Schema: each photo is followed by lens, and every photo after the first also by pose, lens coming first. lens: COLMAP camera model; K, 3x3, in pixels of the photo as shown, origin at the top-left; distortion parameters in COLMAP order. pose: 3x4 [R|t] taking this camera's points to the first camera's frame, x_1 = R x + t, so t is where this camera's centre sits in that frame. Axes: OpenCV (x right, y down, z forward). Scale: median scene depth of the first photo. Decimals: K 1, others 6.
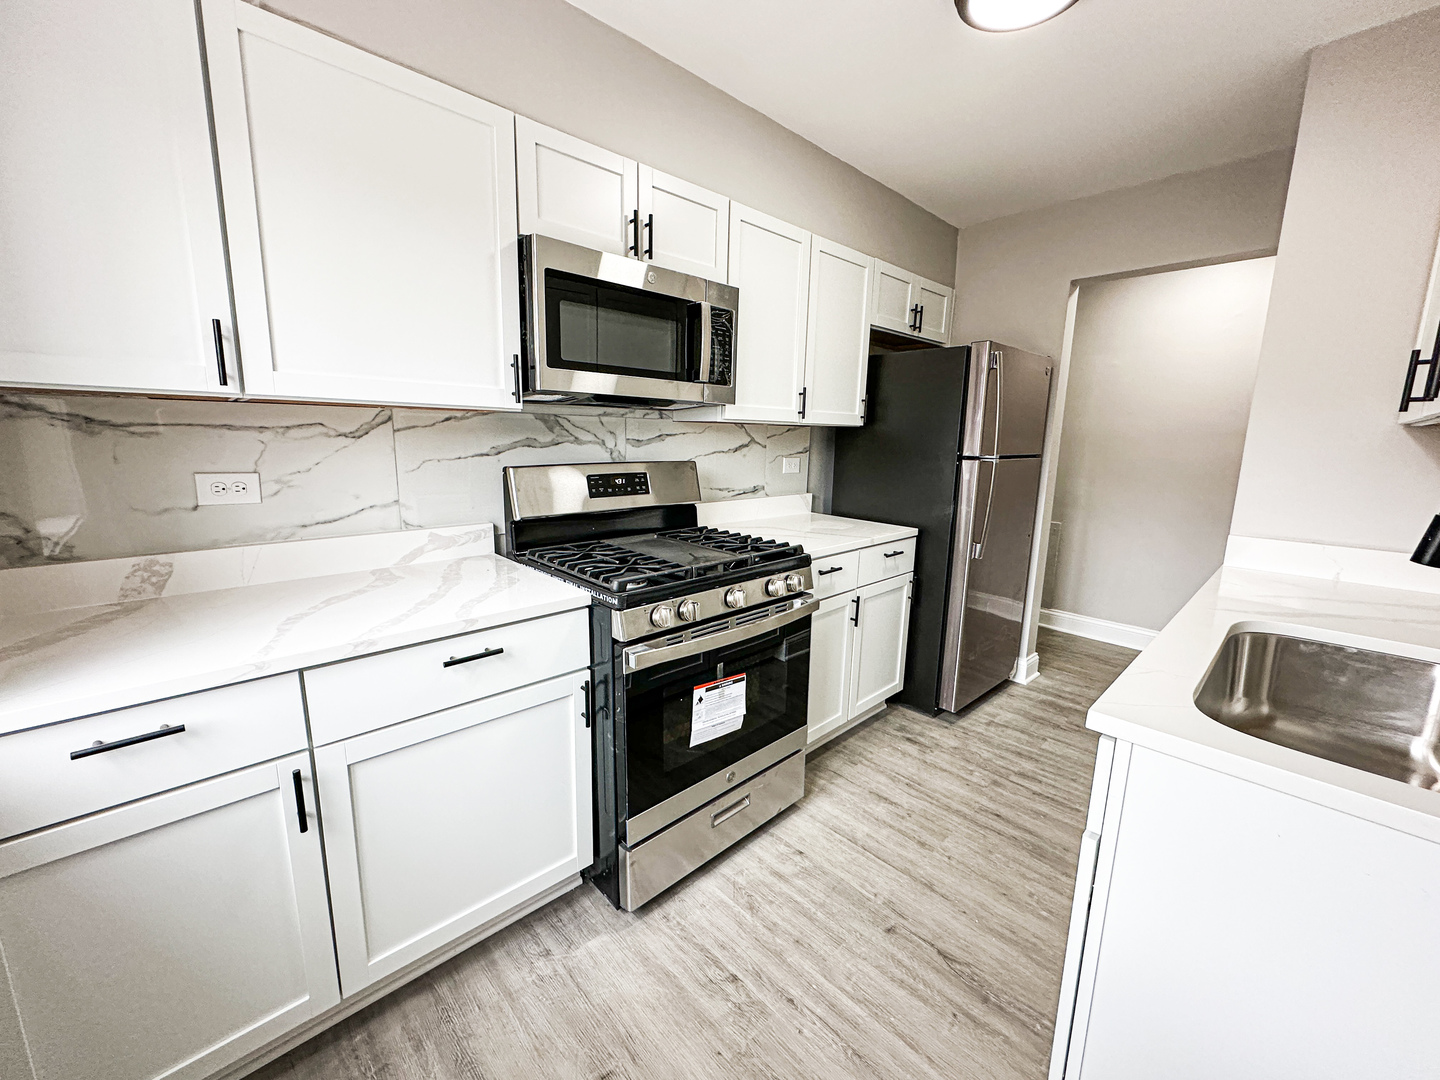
lens RADIAL K [[574.2, 0, 720.0], [0, 574.2, 540.0], [0, 0, 1]] dist [-0.000366, 0.000380]
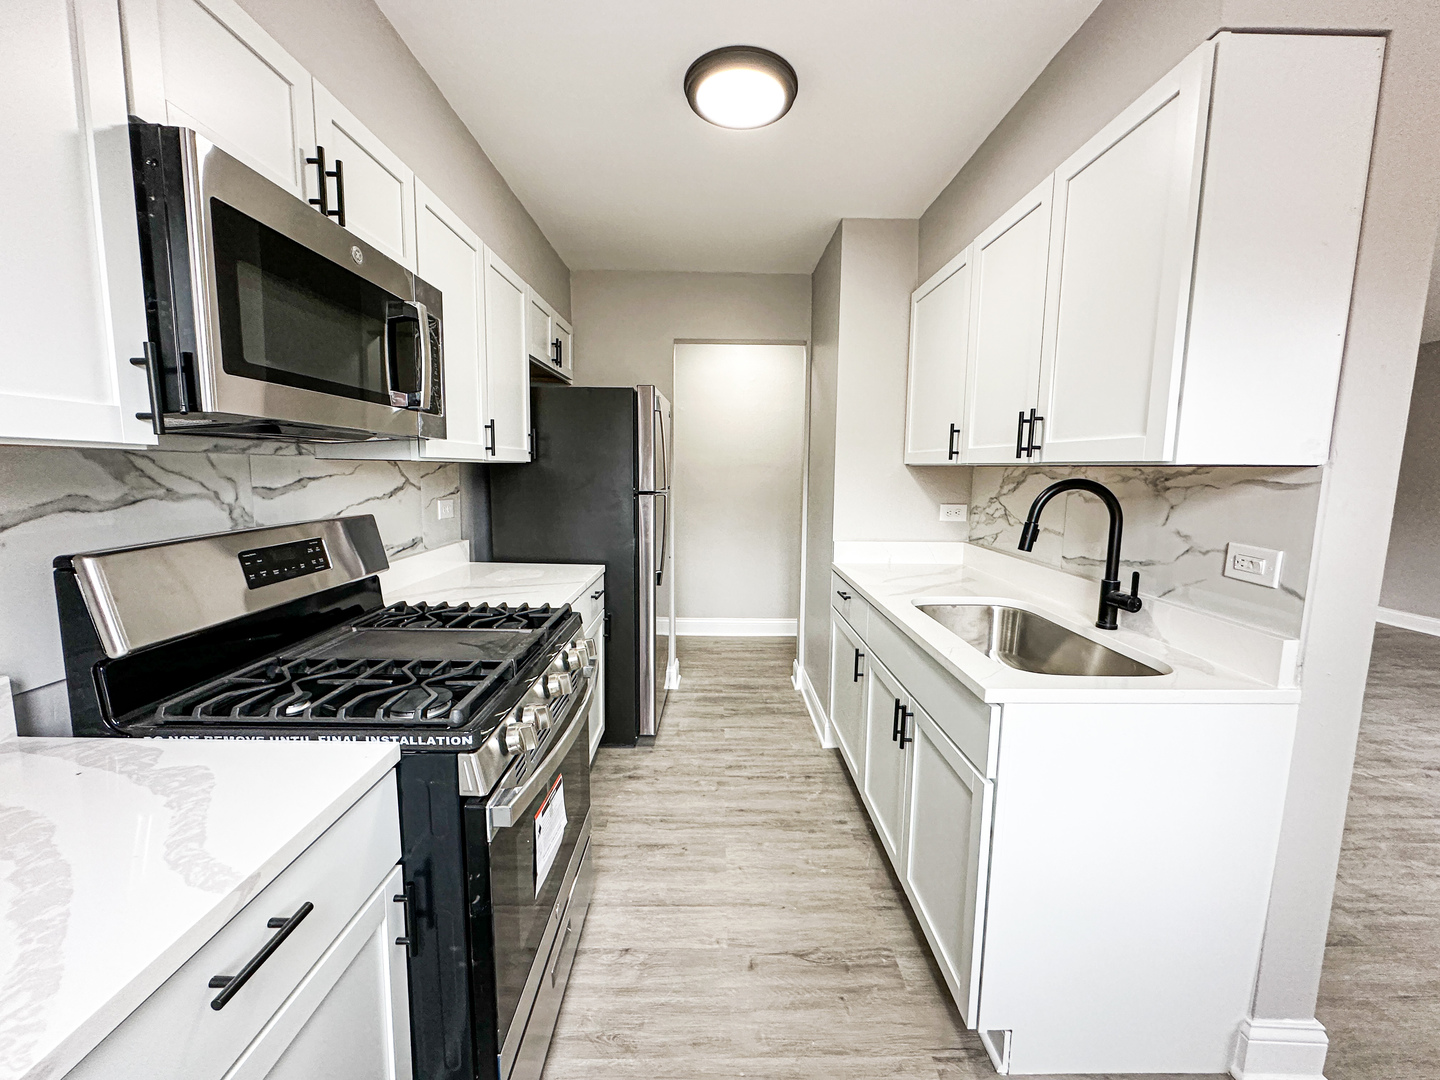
lens RADIAL K [[574.2, 0, 720.0], [0, 574.2, 540.0], [0, 0, 1]] dist [-0.000366, 0.000380]
pose [[0.676977, -0.101862, 0.728921, -0.300441], [0.134474, 0.990824, 0.013570, -0.061896], [-0.723615, 0.088835, 0.684463, 0.213165]]
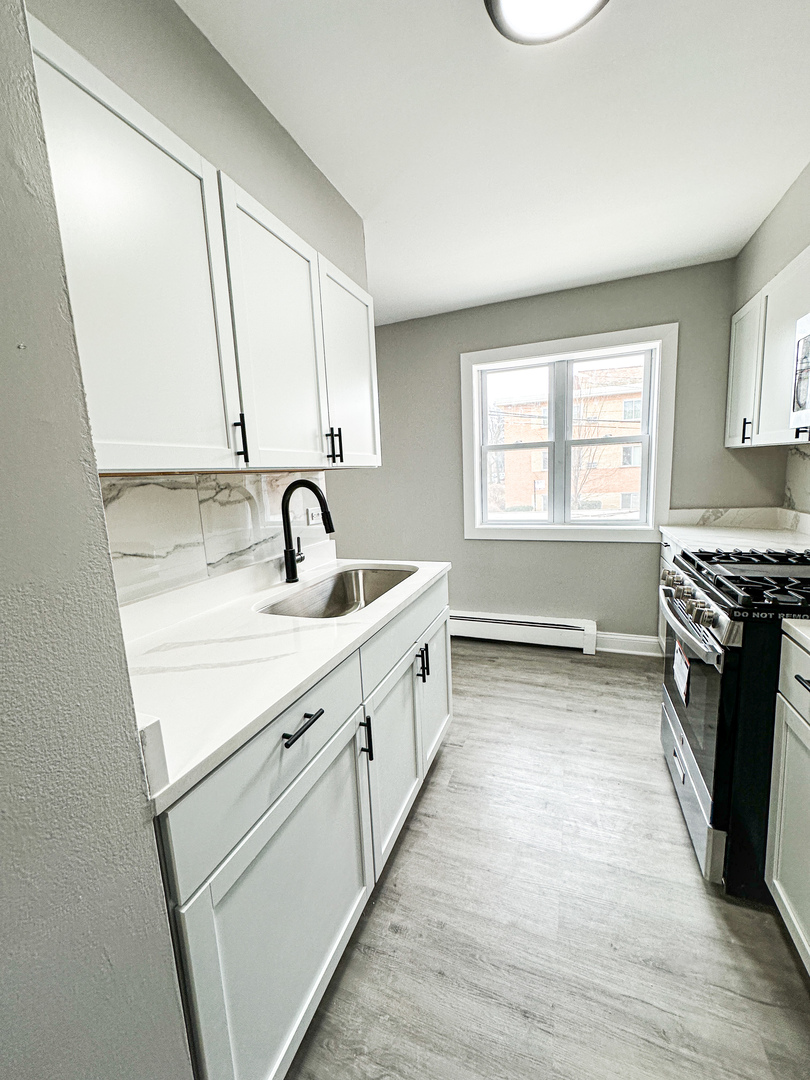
lens RADIAL K [[430.6, 0, 405.0], [0, 430.6, 540.0], [0, 0, 1]] dist [-0.000366, 0.000380]
pose [[-0.902437, 0.093865, -0.420472, 0.731551], [-0.048276, 0.947798, 0.315196, -0.217930], [0.428108, 0.304743, -0.850797, 1.150511]]
